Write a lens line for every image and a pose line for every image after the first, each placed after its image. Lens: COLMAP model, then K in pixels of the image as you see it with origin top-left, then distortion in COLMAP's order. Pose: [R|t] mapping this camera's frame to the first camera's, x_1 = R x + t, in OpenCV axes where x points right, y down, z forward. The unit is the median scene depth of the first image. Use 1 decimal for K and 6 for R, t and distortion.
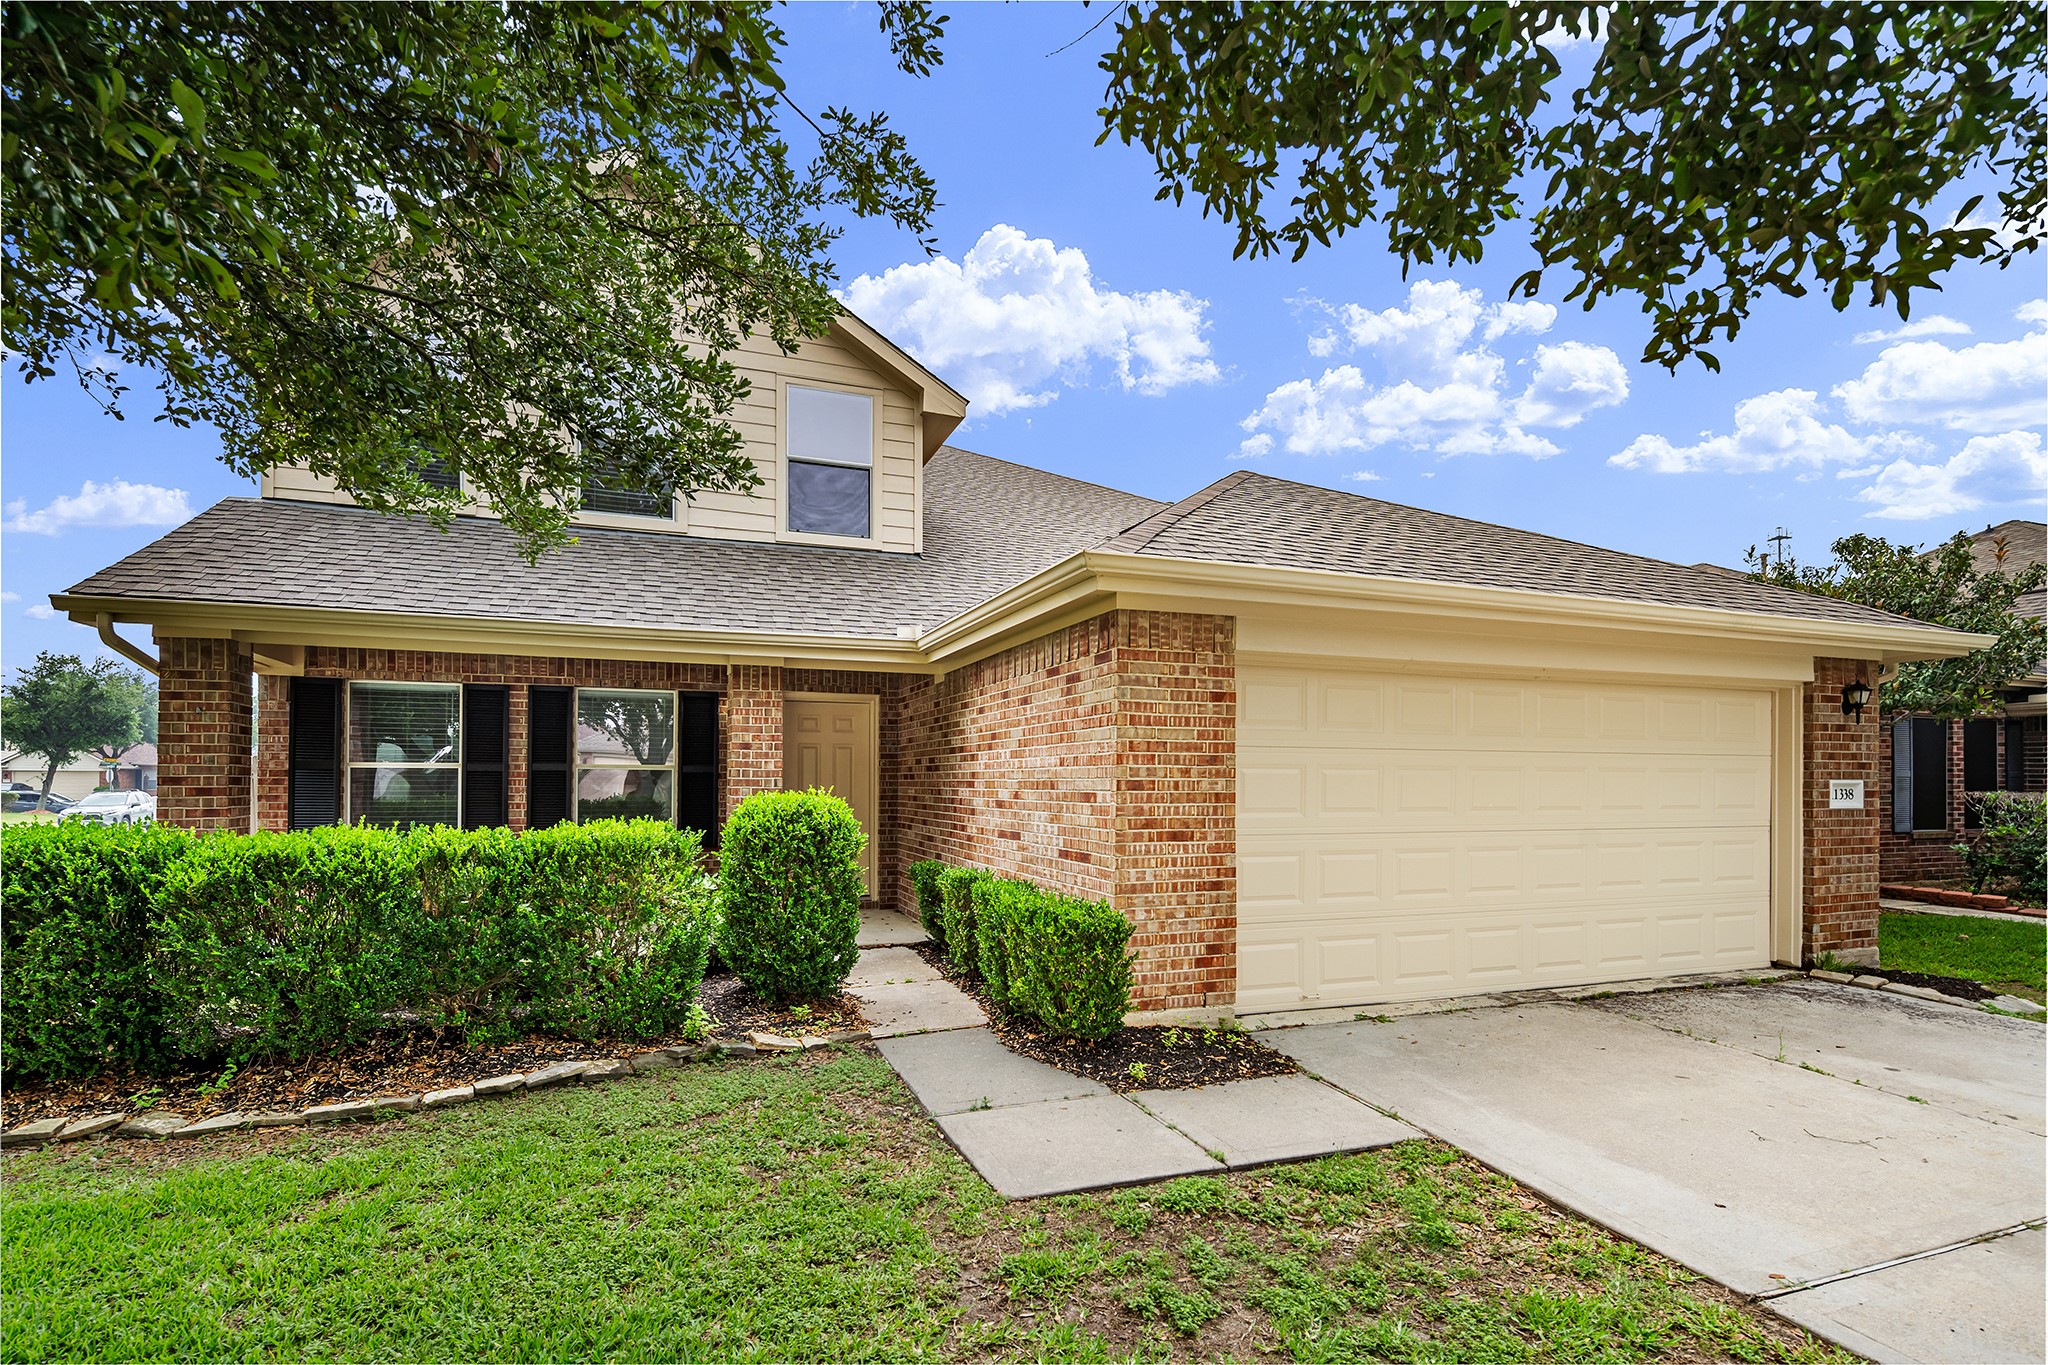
lens RADIAL K [[993.9, 0, 1016.0], [0, 993.9, 766.8], [0, 0, 1]] dist [0.001246, -0.000958]
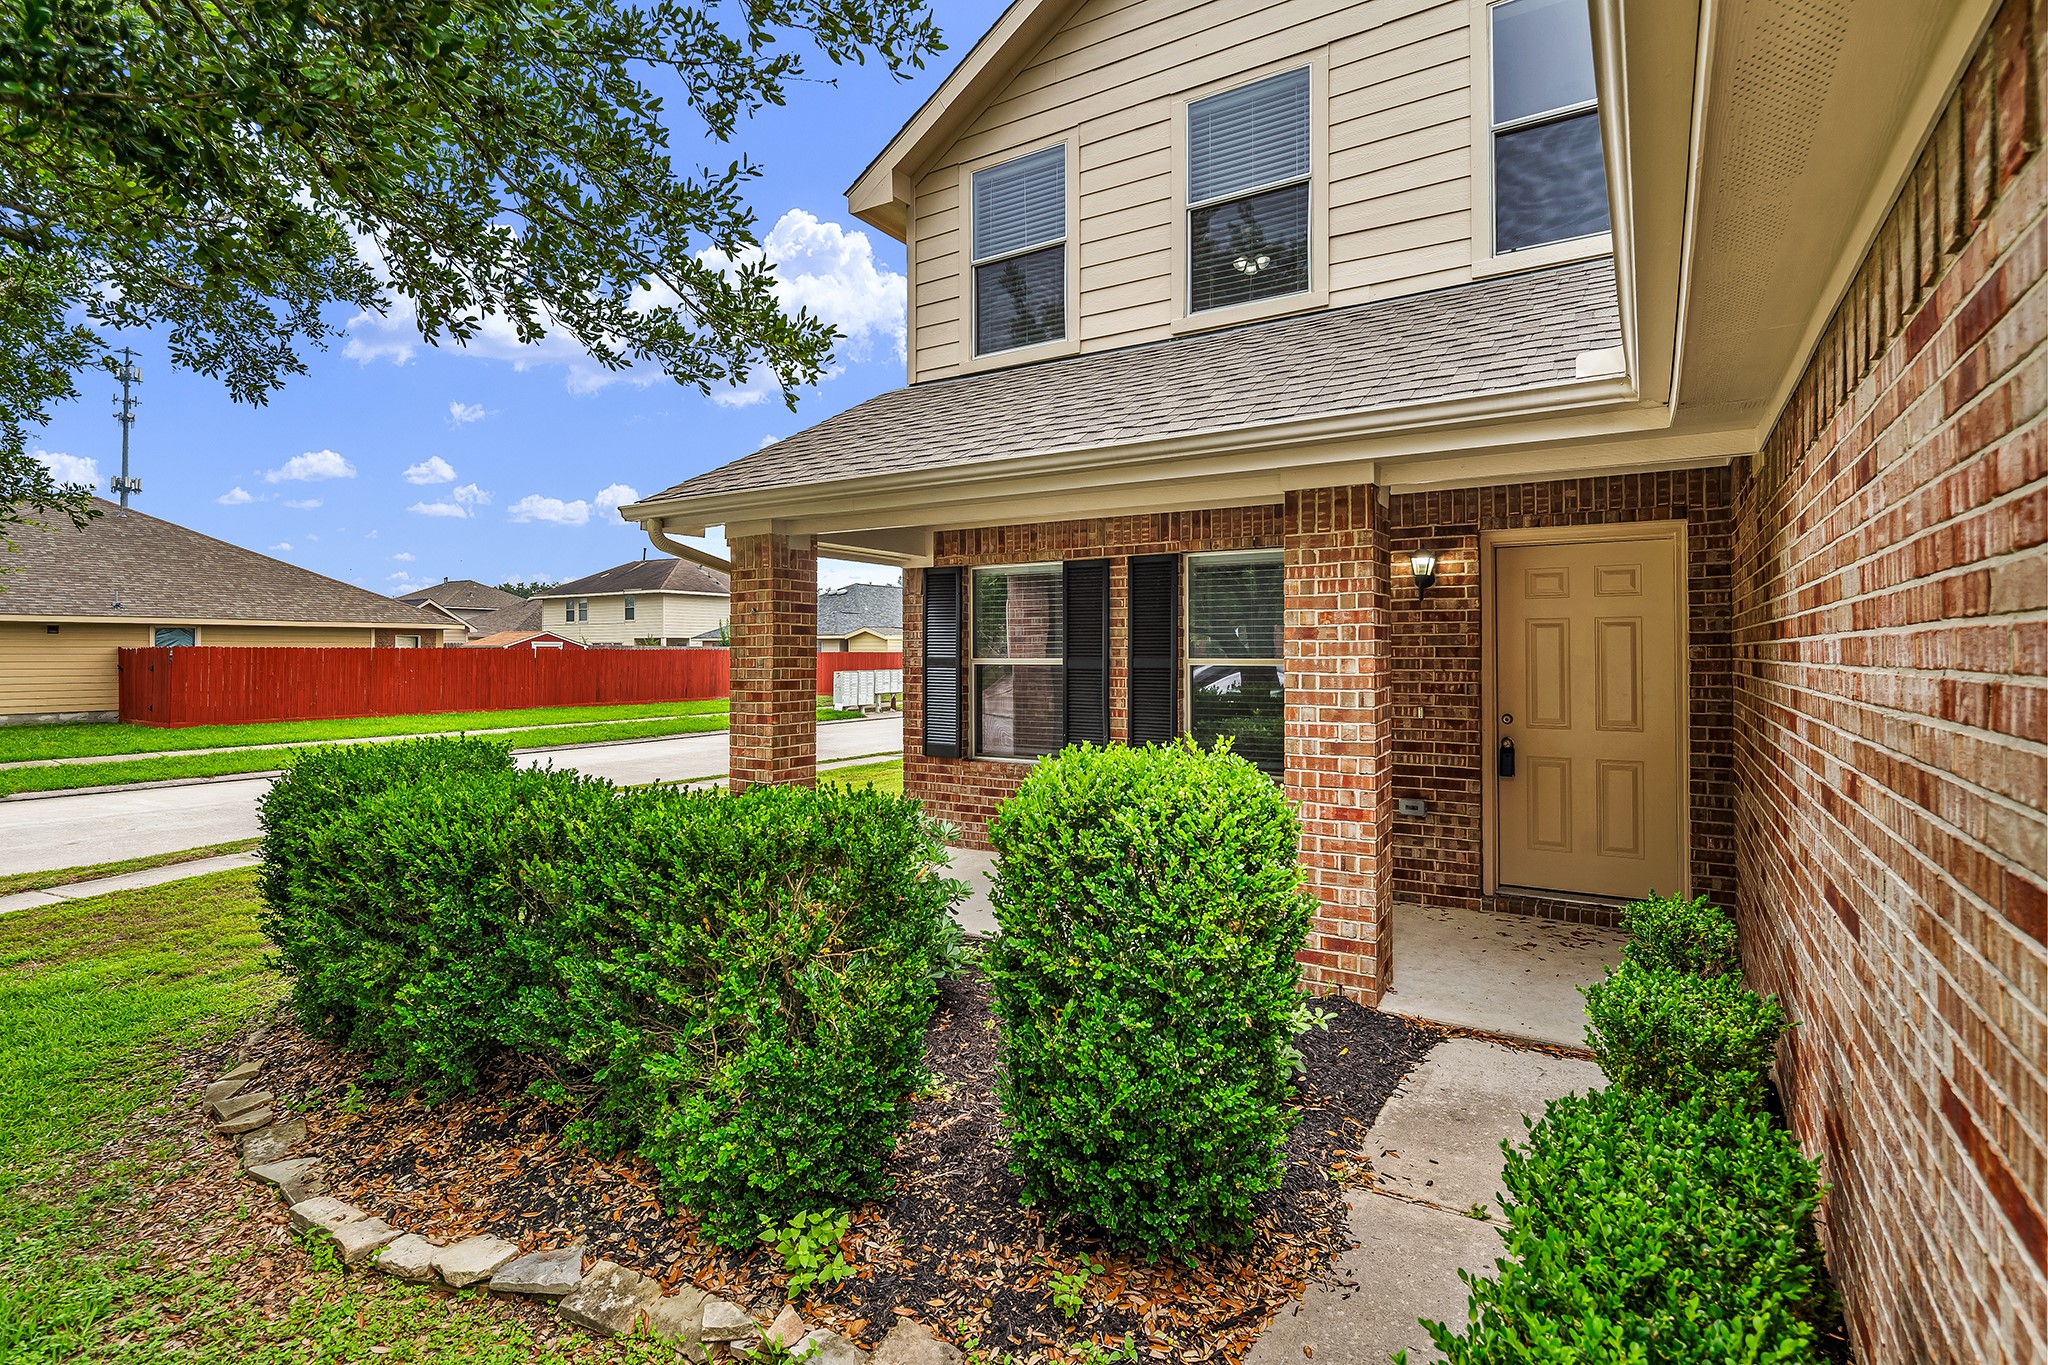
lens RADIAL K [[993.9, 0, 1024.9], [0, 993.9, 642.8], [0, 0, 1]] dist [0.001246, -0.000958]
pose [[0.611232, -0.013265, -0.791340, 0.090577], [0.017022, 0.999849, -0.003612, -0.019217], [0.791268, -0.011262, 0.611366, 0.638122]]
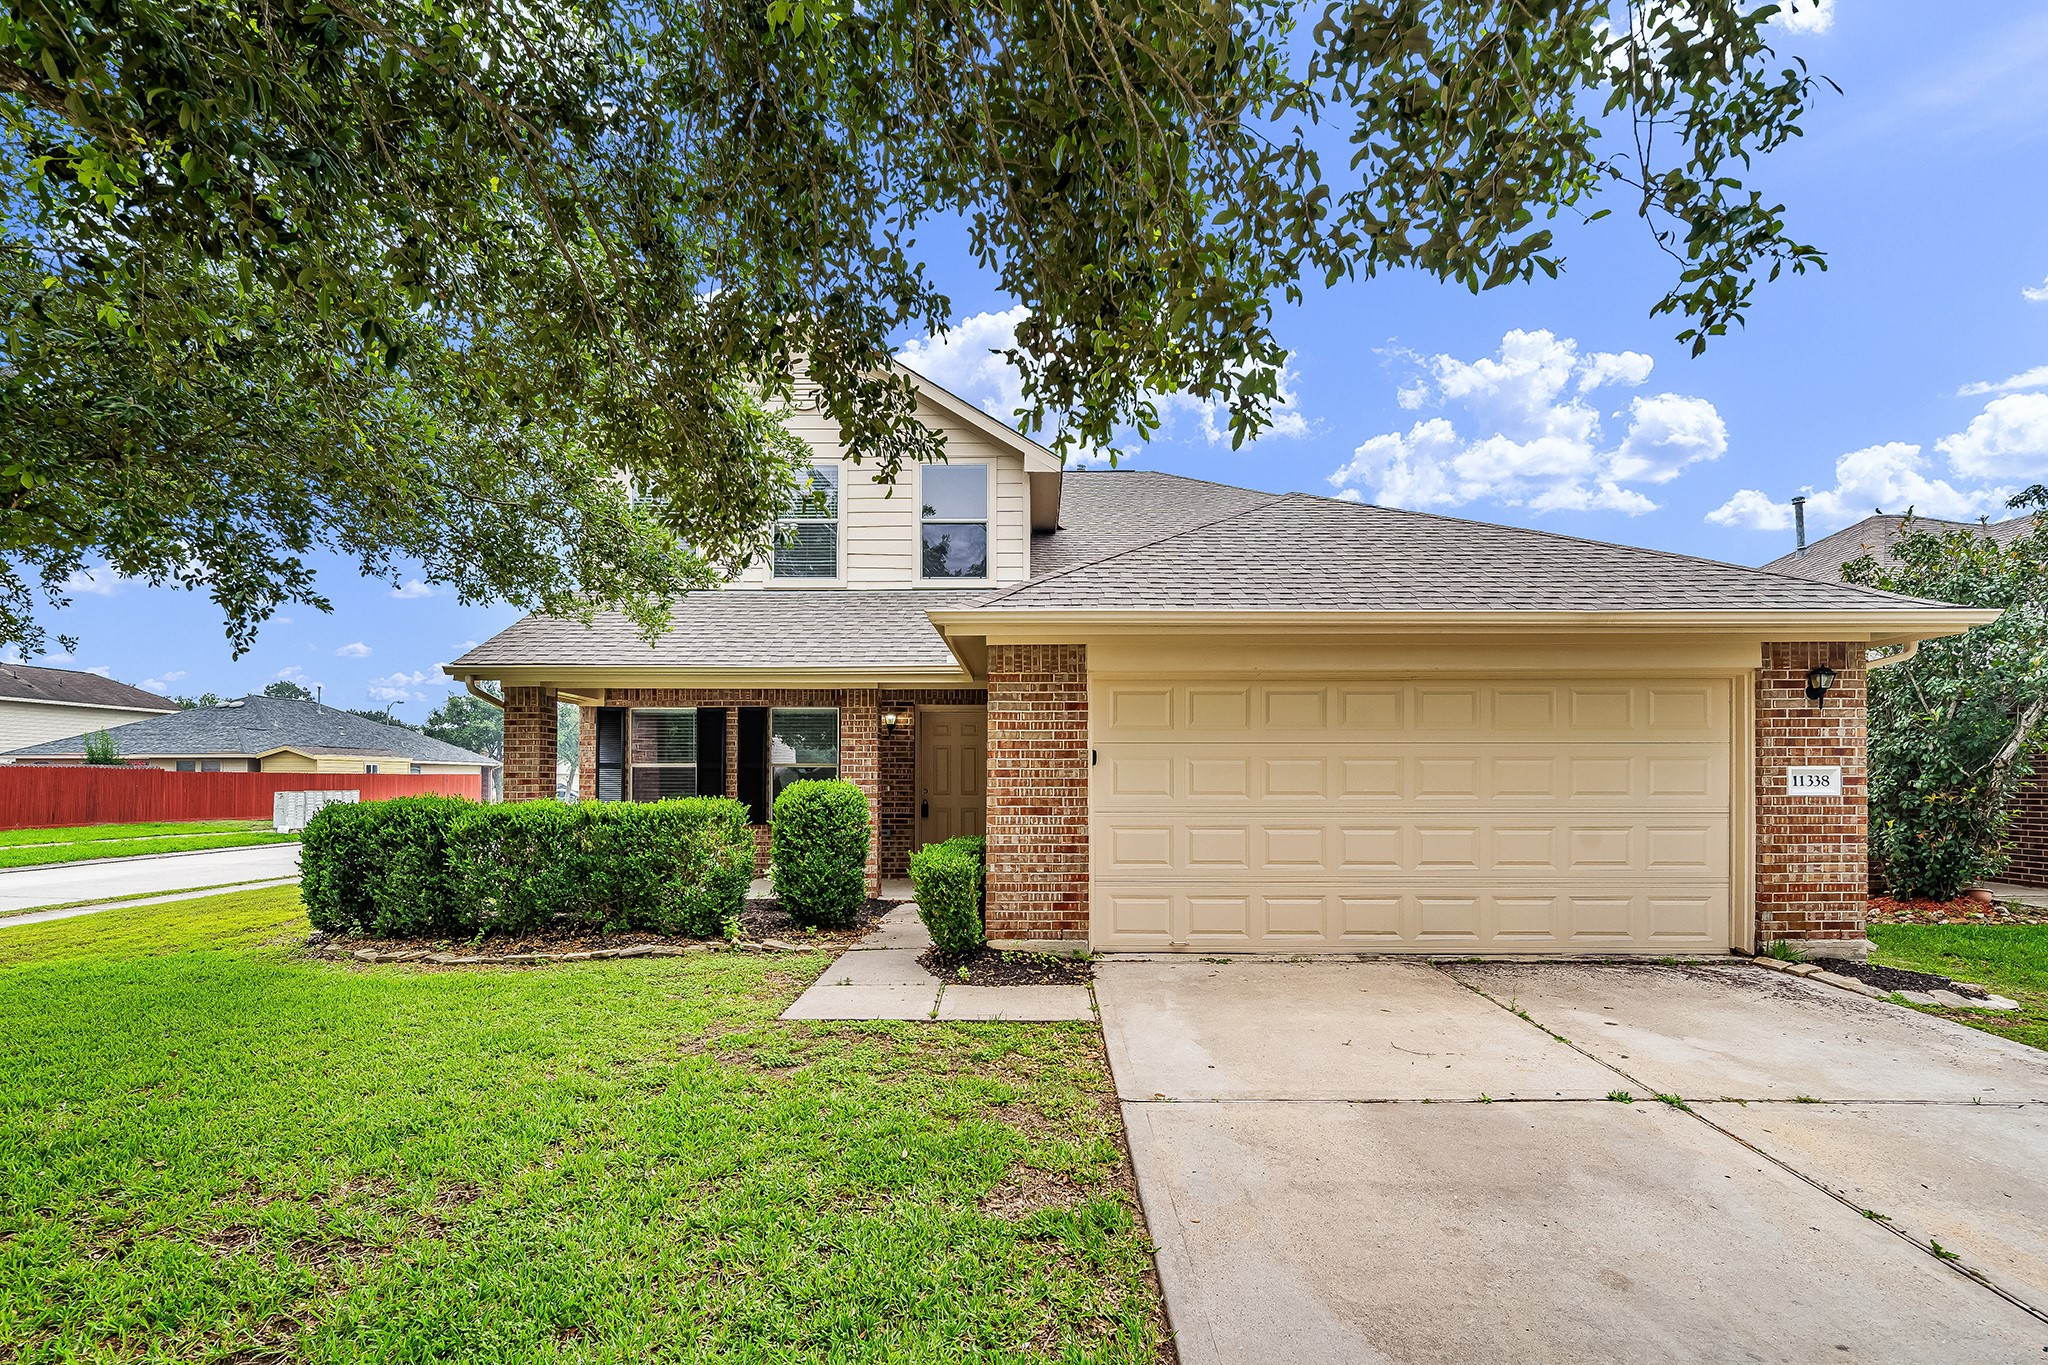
lens RADIAL K [[993.9, 0, 1017.7], [0, 993.9, 770.6], [0, 0, 1]] dist [0.001246, -0.000958]
pose [[0.932215, -0.006875, -0.361839, 0.518401], [0.008309, 0.999963, 0.002407, 0.009524], [0.361809, -0.005250, 0.932237, -0.217995]]
